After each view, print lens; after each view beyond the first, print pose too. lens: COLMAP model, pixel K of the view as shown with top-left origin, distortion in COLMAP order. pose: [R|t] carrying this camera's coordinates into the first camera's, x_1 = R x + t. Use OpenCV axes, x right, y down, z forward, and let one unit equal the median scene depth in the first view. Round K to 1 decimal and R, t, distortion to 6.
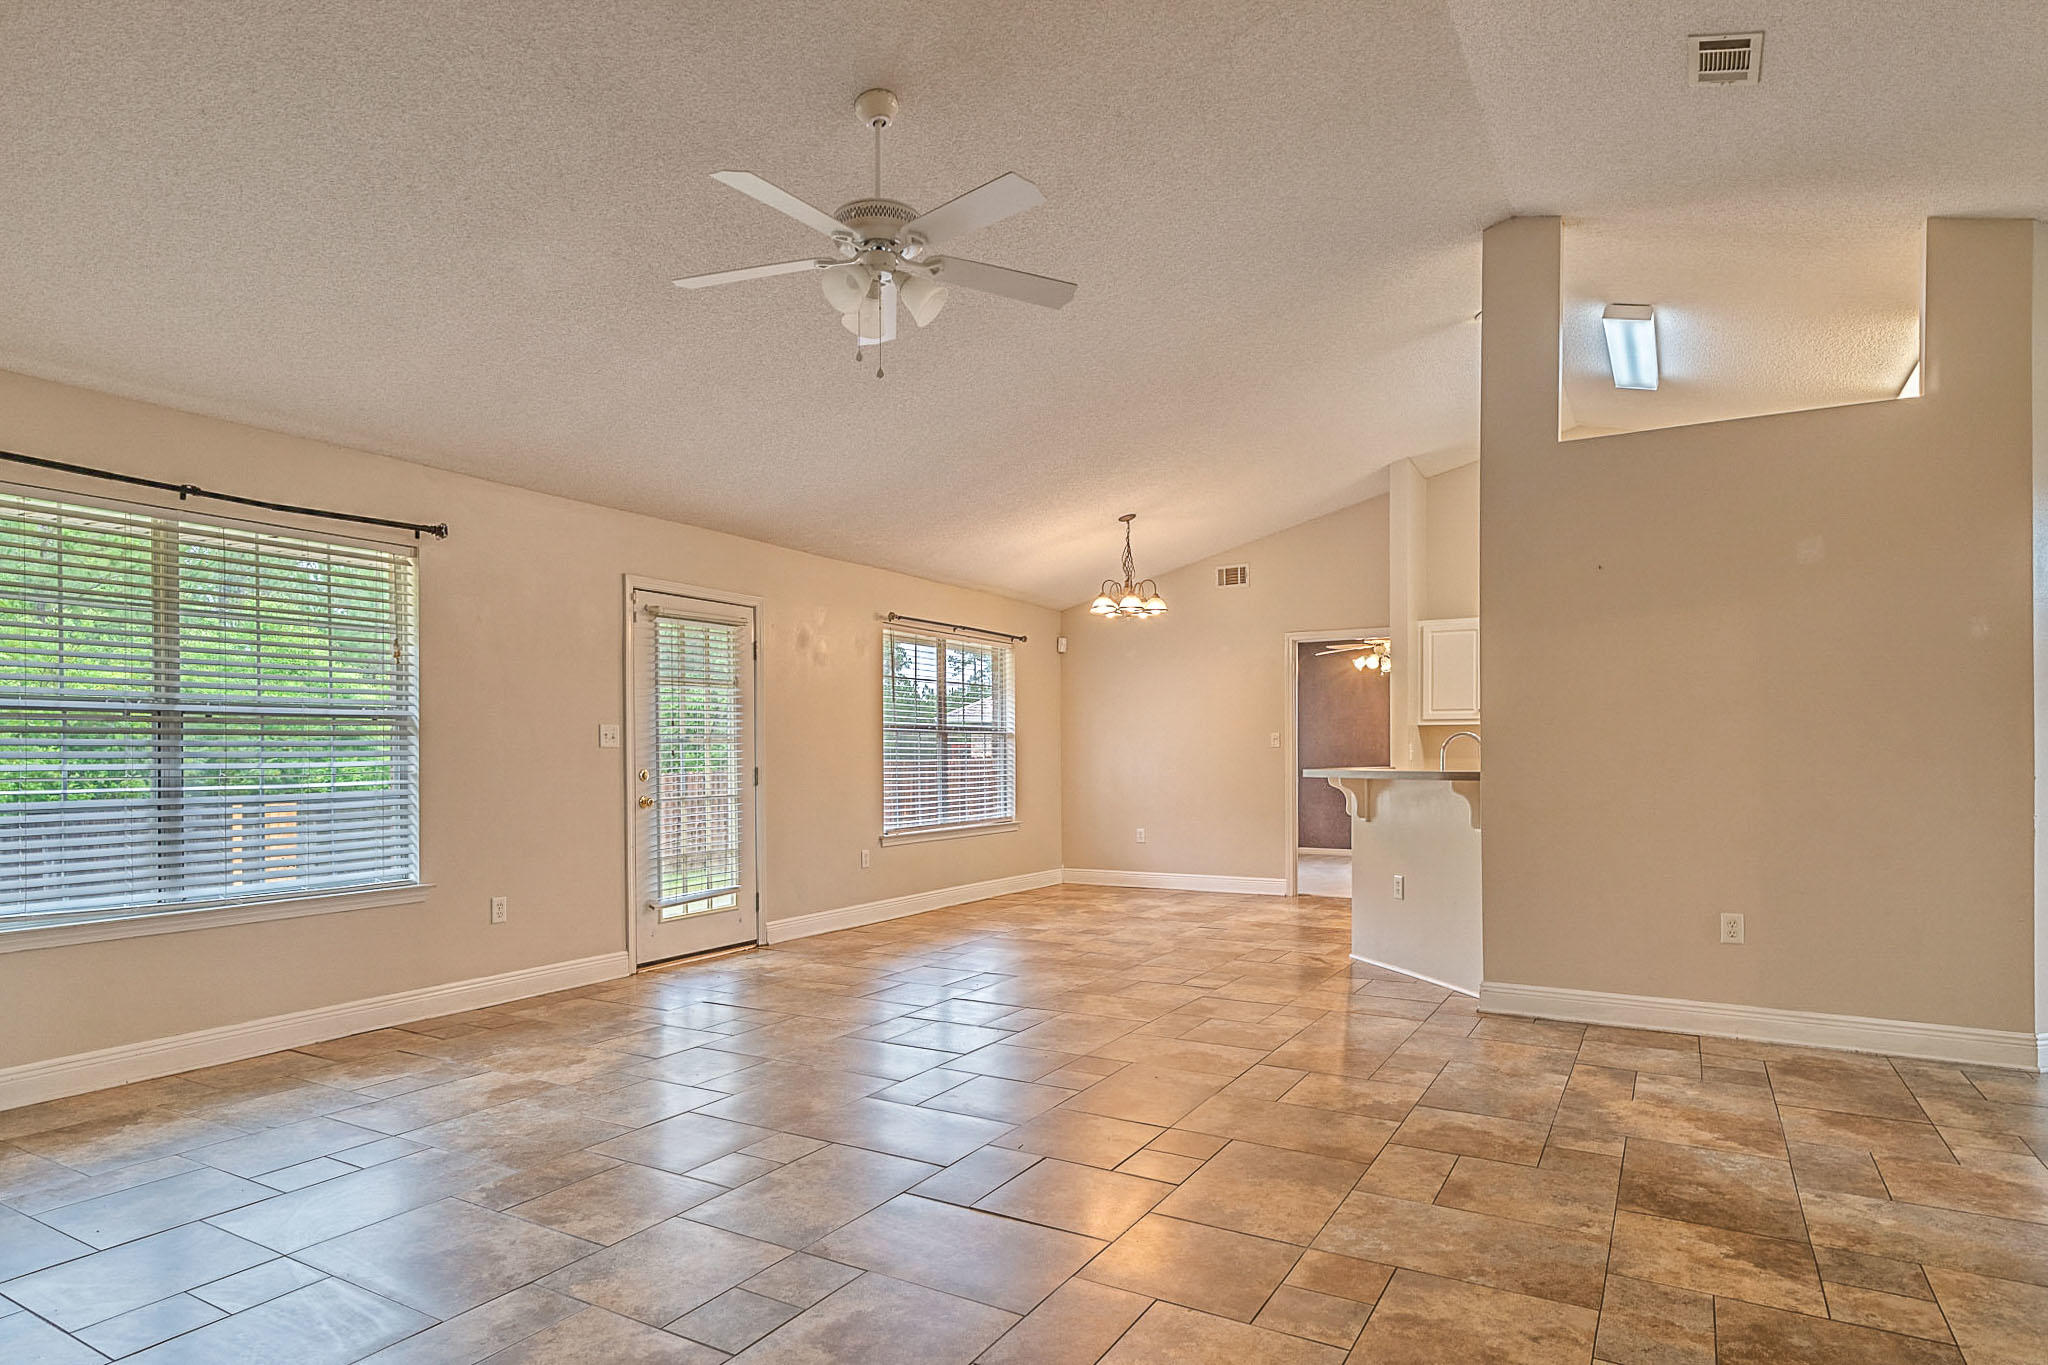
lens RADIAL K [[1129.1, 0, 1025.7], [0, 1129.1, 758.8], [0, 0, 1]] dist [0.001760, -0.000101]
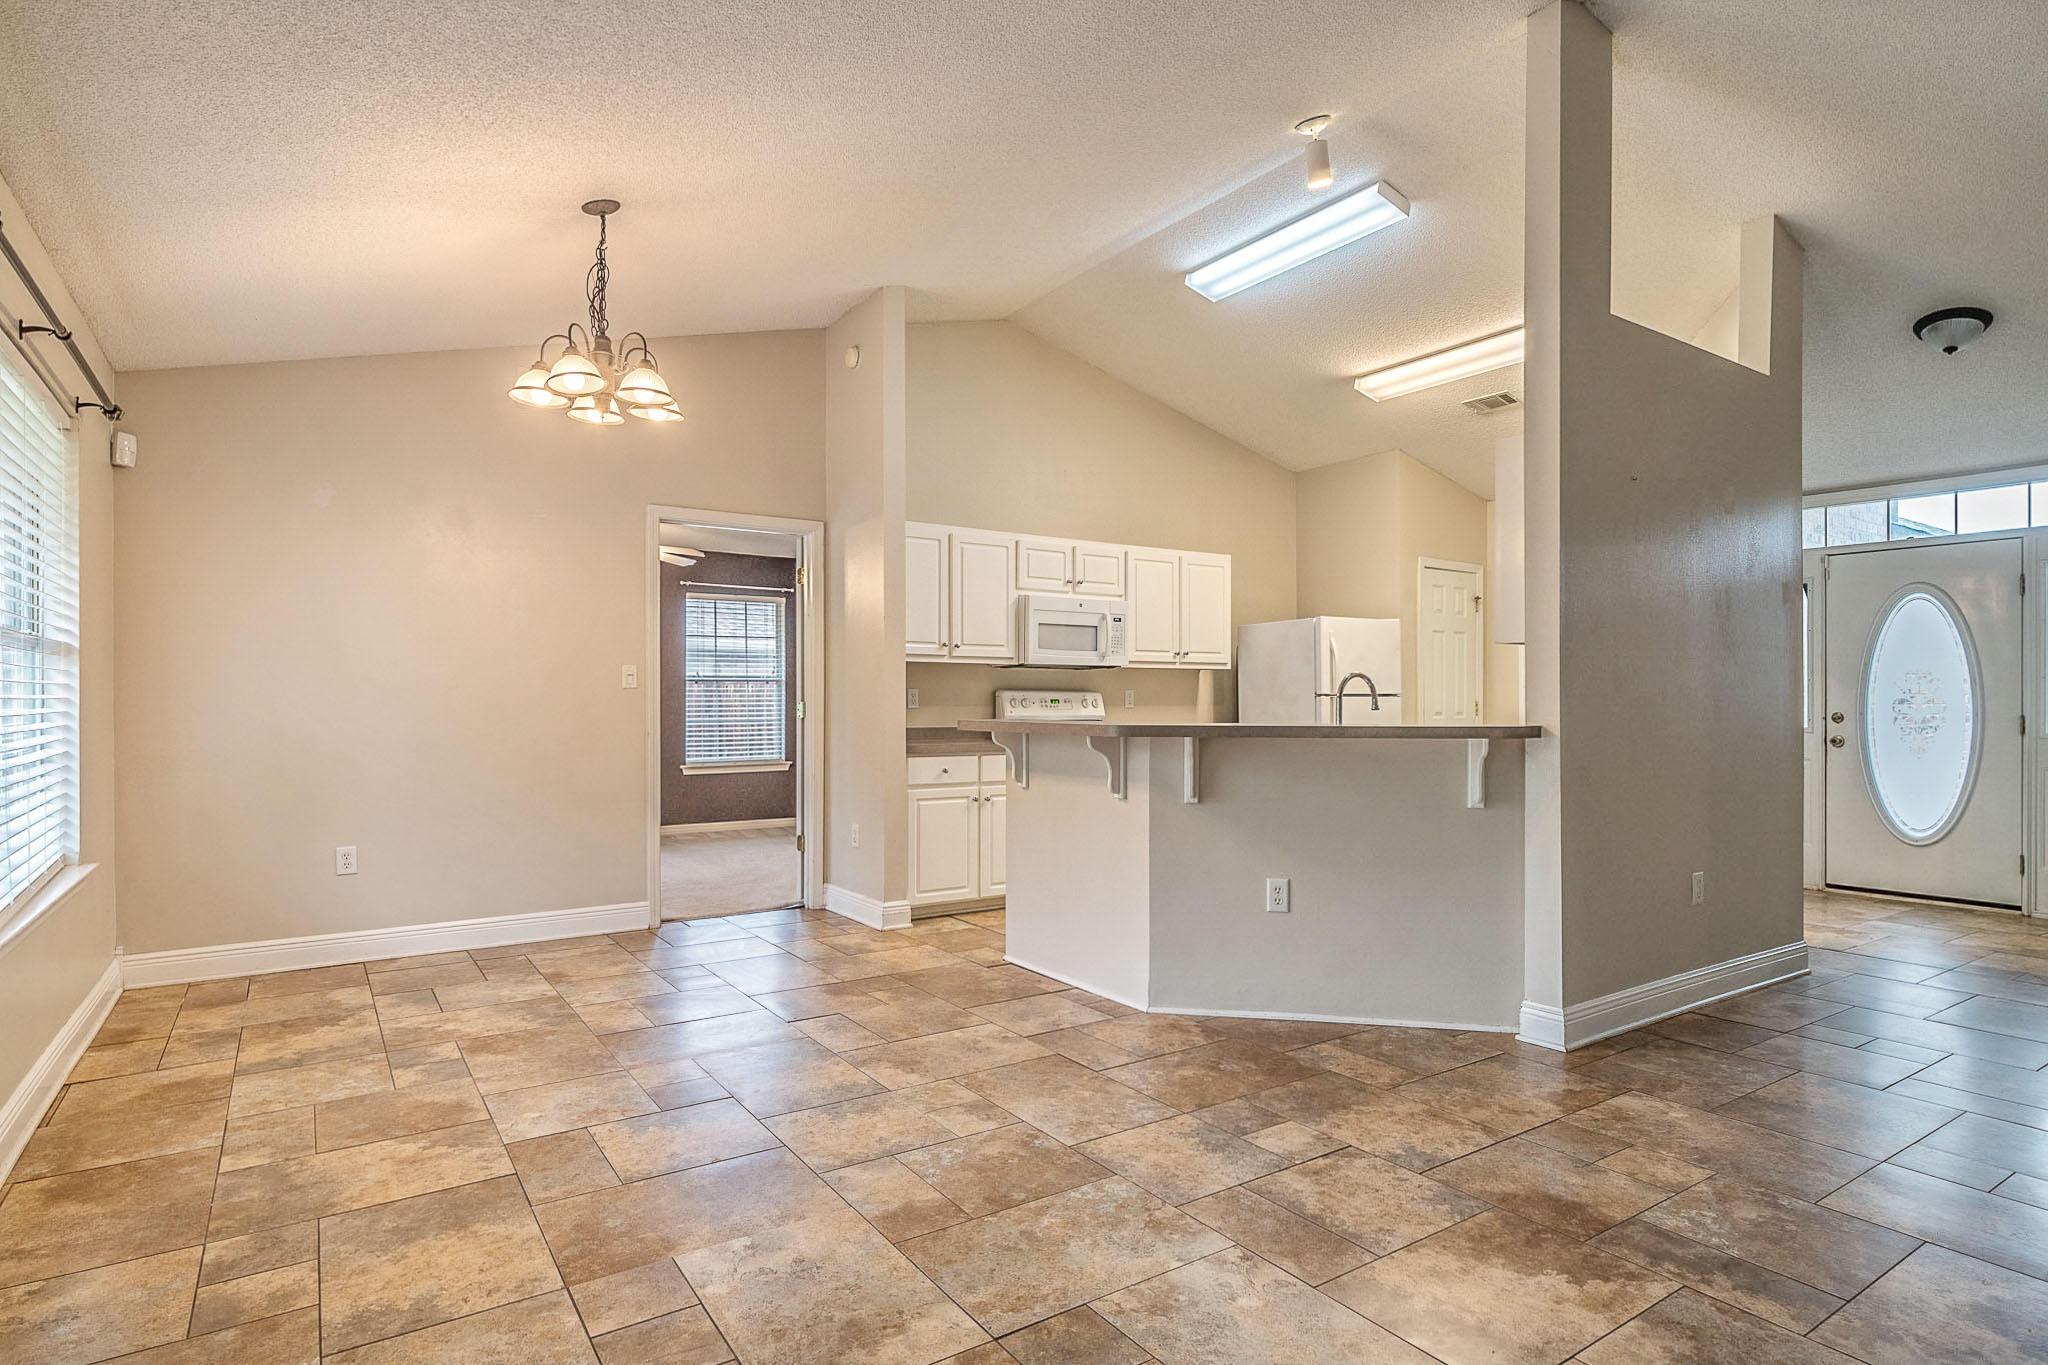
lens RADIAL K [[1077.6, 0, 1020.4], [0, 1077.6, 702.3], [0, 0, 1]] dist [-0.000687, -0.001907]
pose [[0.438831, 0.003524, 0.898563, -0.303055], [-0.000799, 0.999993, -0.003532, -0.001179], [-0.898569, 0.000832, 0.438831, 0.793087]]
